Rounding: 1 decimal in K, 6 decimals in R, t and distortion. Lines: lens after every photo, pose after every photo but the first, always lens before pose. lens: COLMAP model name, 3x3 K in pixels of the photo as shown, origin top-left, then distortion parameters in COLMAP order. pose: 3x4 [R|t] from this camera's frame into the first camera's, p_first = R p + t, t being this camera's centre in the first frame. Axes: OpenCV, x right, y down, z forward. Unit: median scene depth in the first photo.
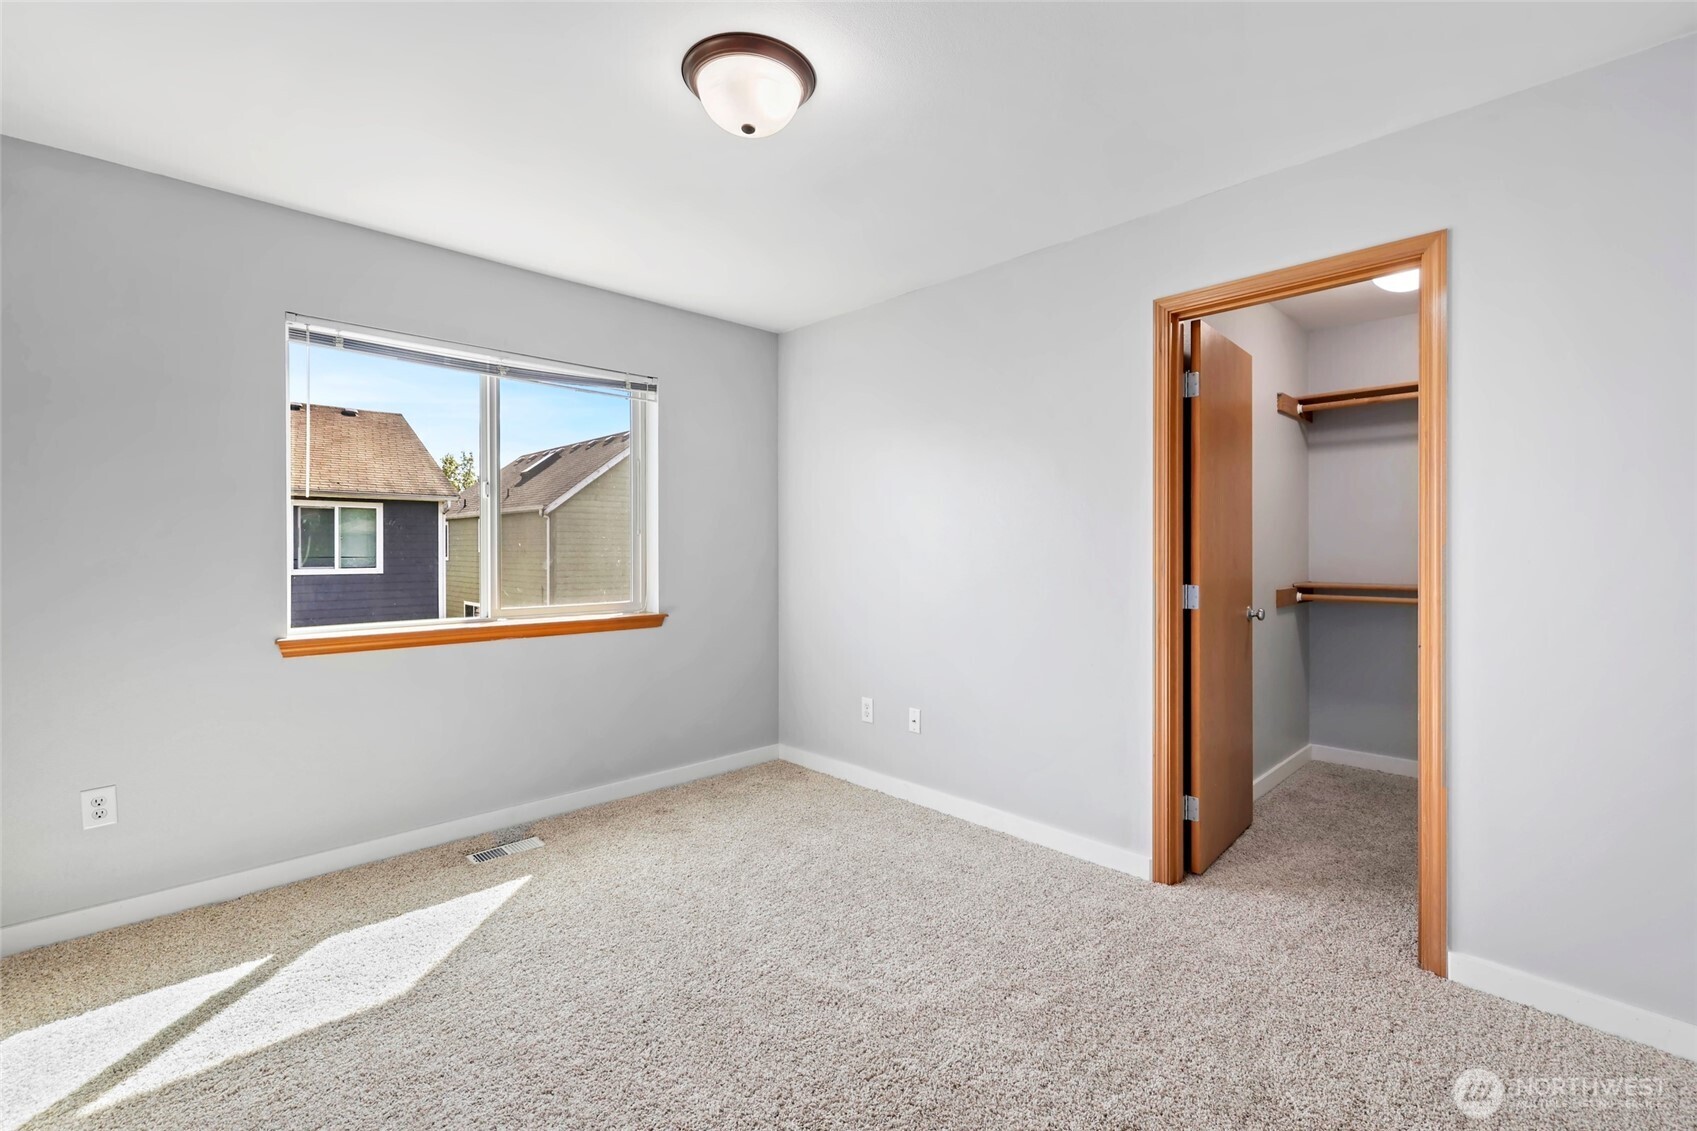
lens RADIAL K [[730.9, 0, 848.5], [0, 730.9, 565.5], [0, 0, 1]] dist [0.000643, 0.000114]
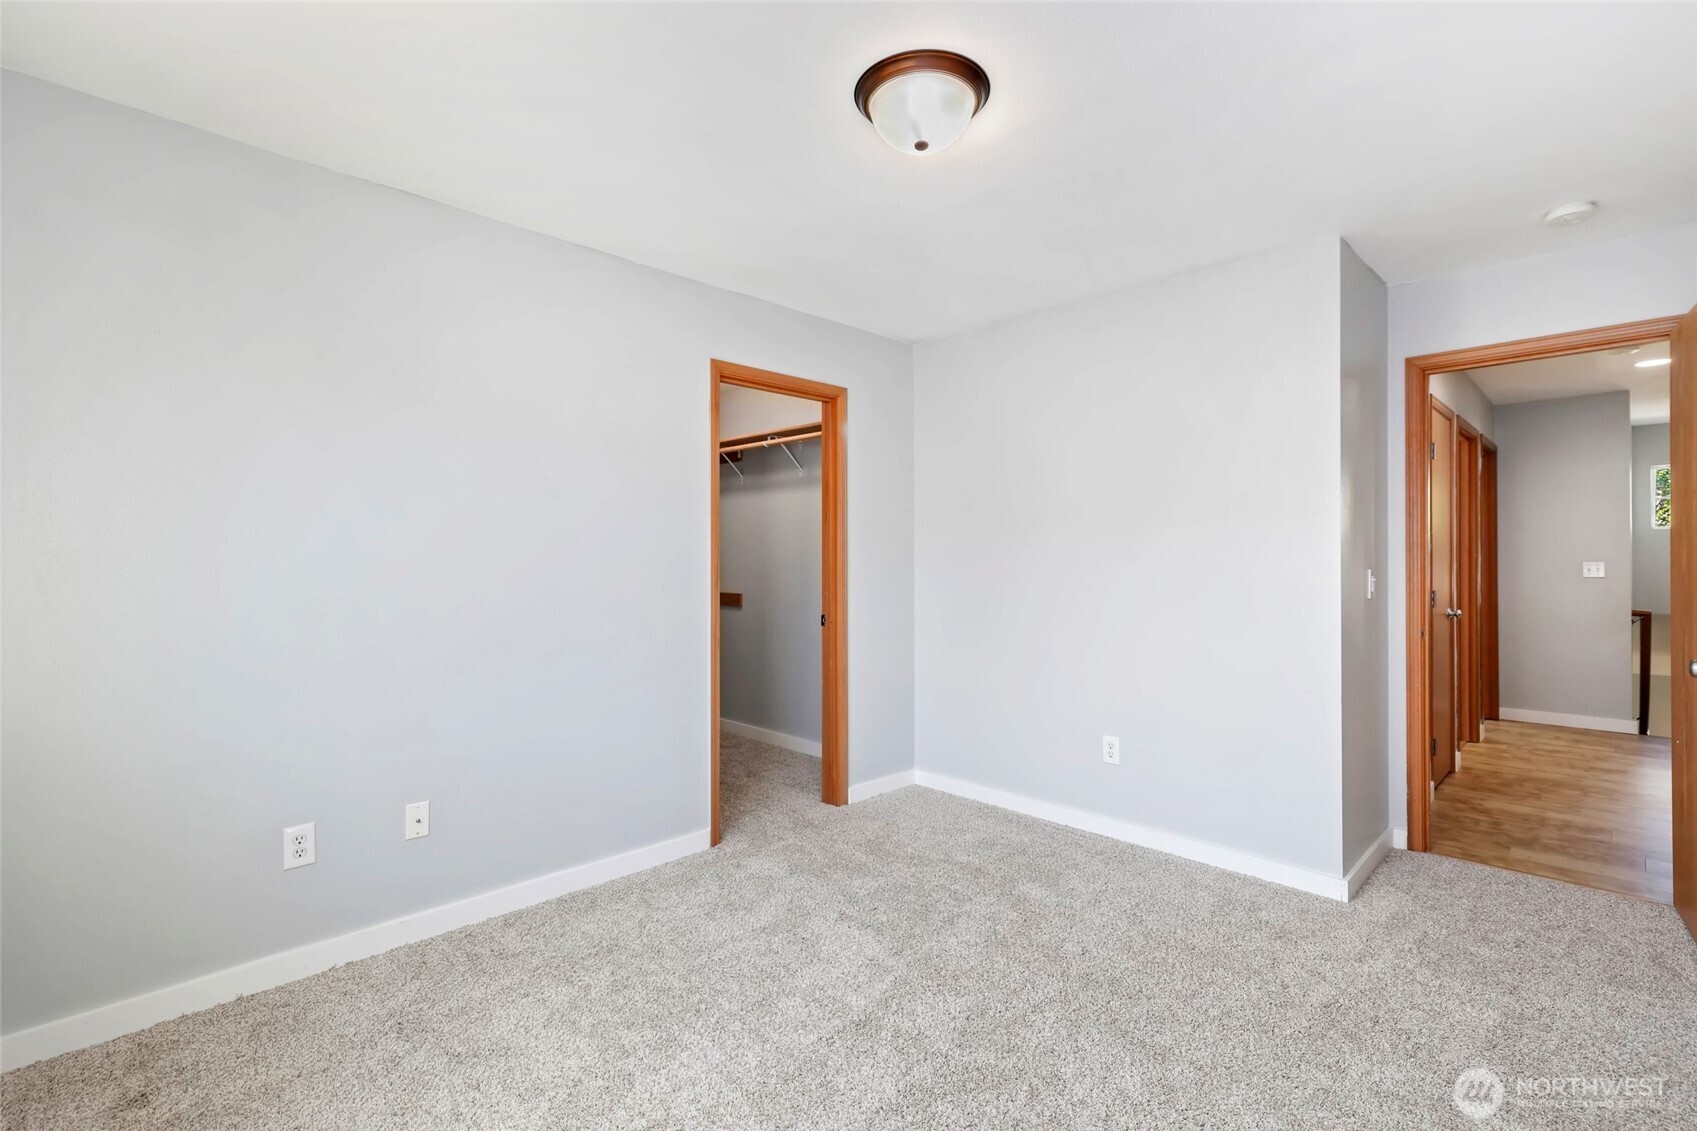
lens RADIAL K [[753.4, 0, 848.5], [0, 753.4, 565.5], [0, 0, 1]] dist [-0.001078, -0.000226]
pose [[-0.013622, -0.009946, 0.999858, -0.786379], [0.017798, 0.999790, 0.010188, -0.032170], [-0.999749, 0.017934, -0.013442, 0.772725]]
